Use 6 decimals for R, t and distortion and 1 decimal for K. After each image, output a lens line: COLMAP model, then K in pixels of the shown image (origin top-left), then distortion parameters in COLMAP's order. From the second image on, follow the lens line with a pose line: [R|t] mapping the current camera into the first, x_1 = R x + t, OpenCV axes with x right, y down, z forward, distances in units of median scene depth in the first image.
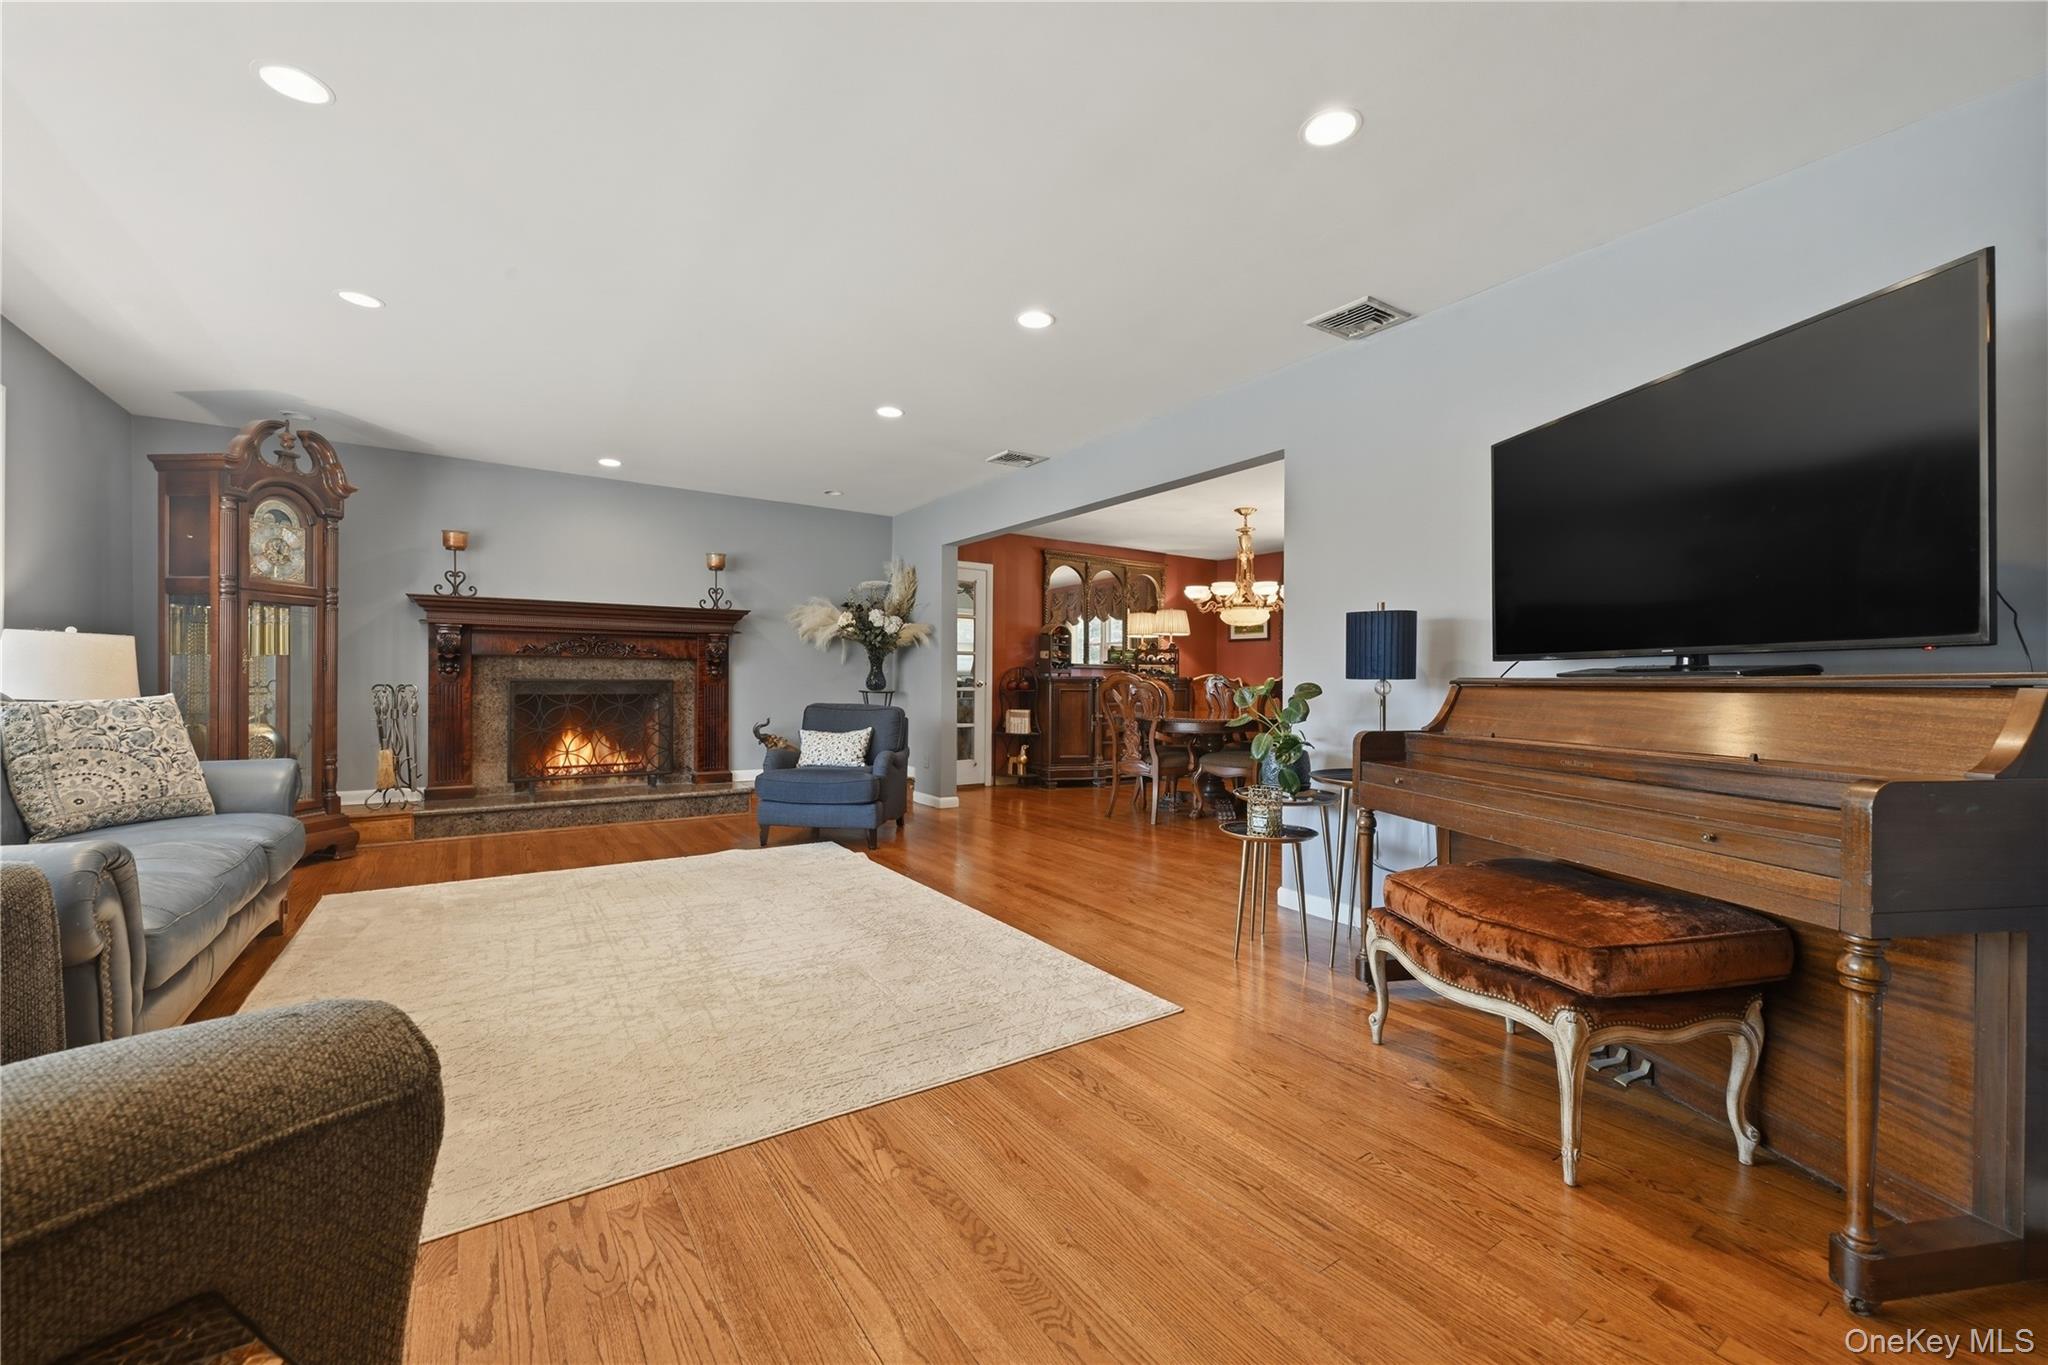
lens RADIAL K [[801.5, 0, 1037.2], [0, 801.5, 678.6], [0, 0, 1]] dist [-0.000339, -0.000018]
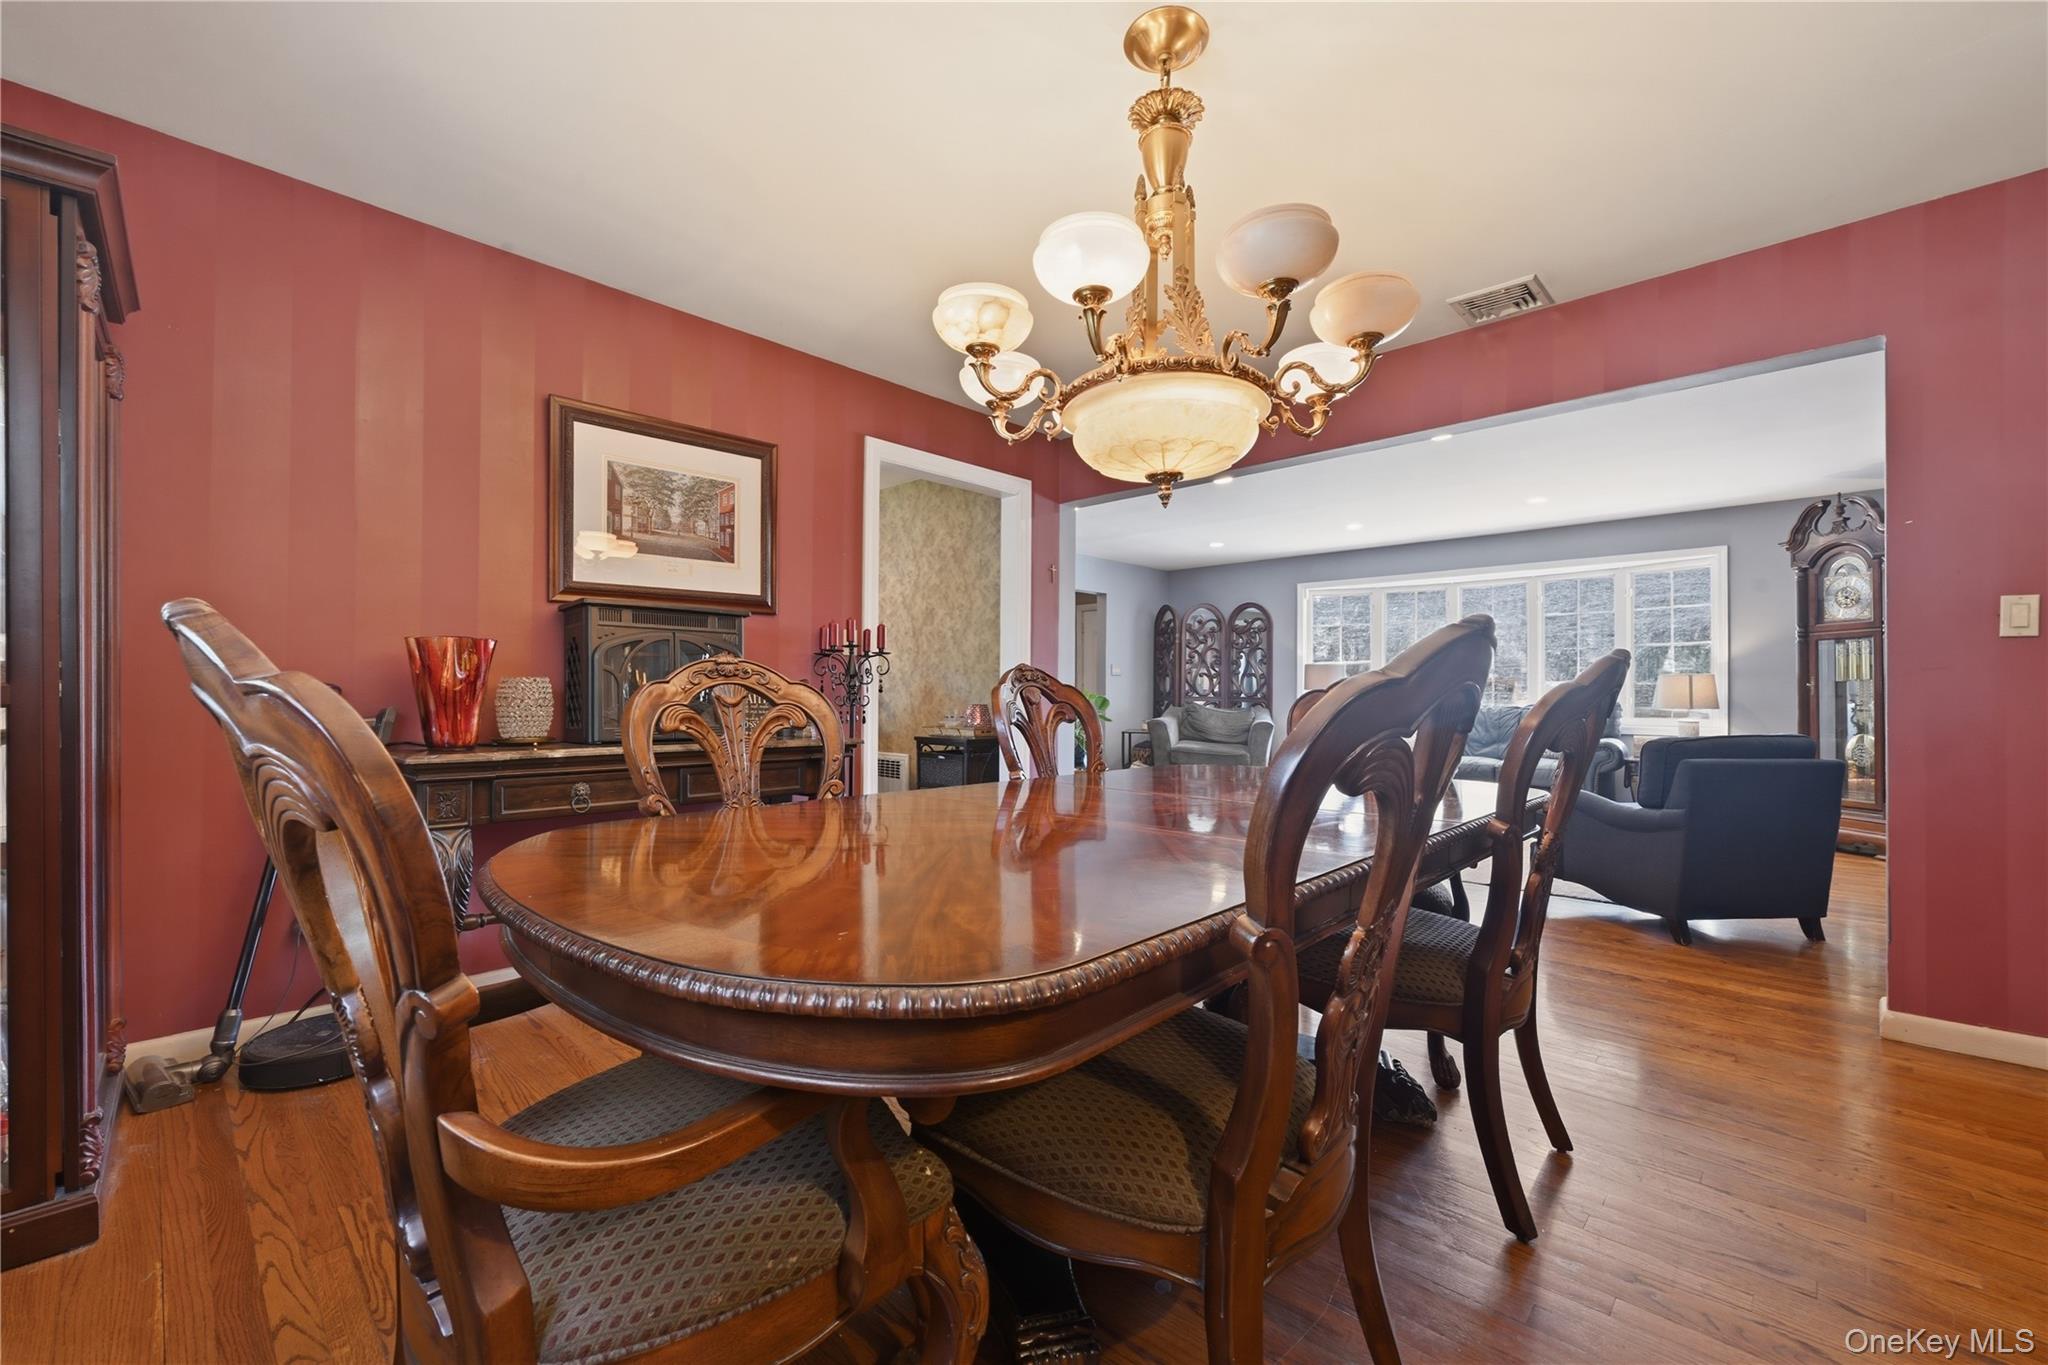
lens RADIAL K [[828.4, 0, 1024.4], [0, 828.4, 691.5], [0, 0, 1]] dist [-0.001944, -0.000322]
pose [[-0.980517, -0.010577, -0.196150, 0.711664], [-0.009848, 0.999940, -0.004695, 0.011077], [0.196188, -0.002672, -0.980563, 2.523033]]
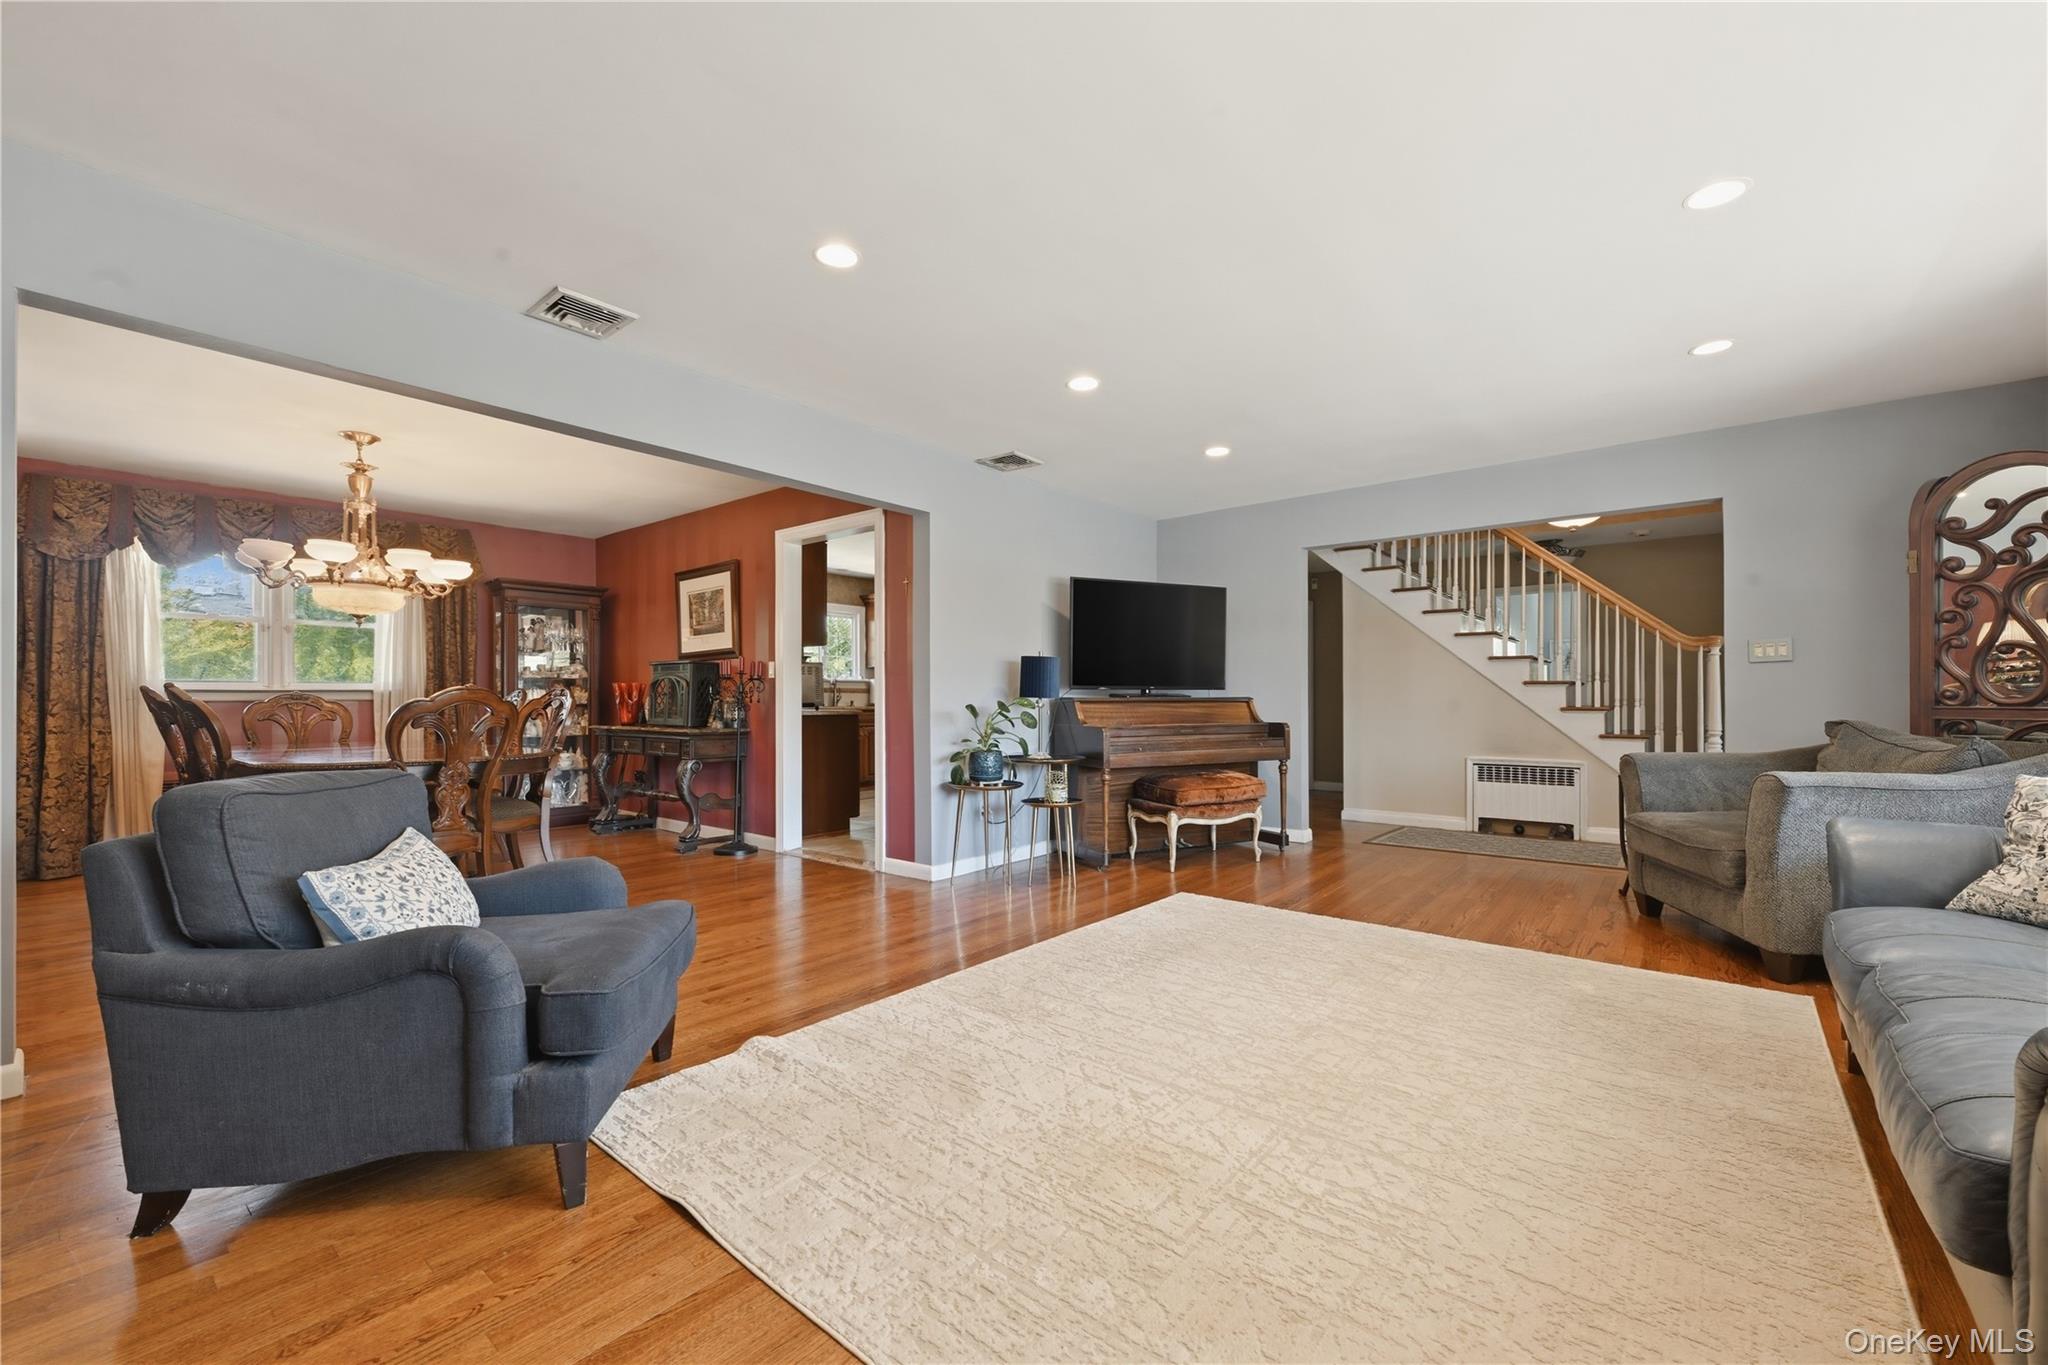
lens RADIAL K [[828.4, 0, 1024.4], [0, 828.4, 691.5], [0, 0, 1]] dist [-0.001944, -0.000322]
pose [[-0.273098, 0.004273, 0.961977, -1.065428], [-0.001387, 0.999987, -0.004835, -0.003546], [-0.961985, -0.002655, -0.273088, 1.354772]]
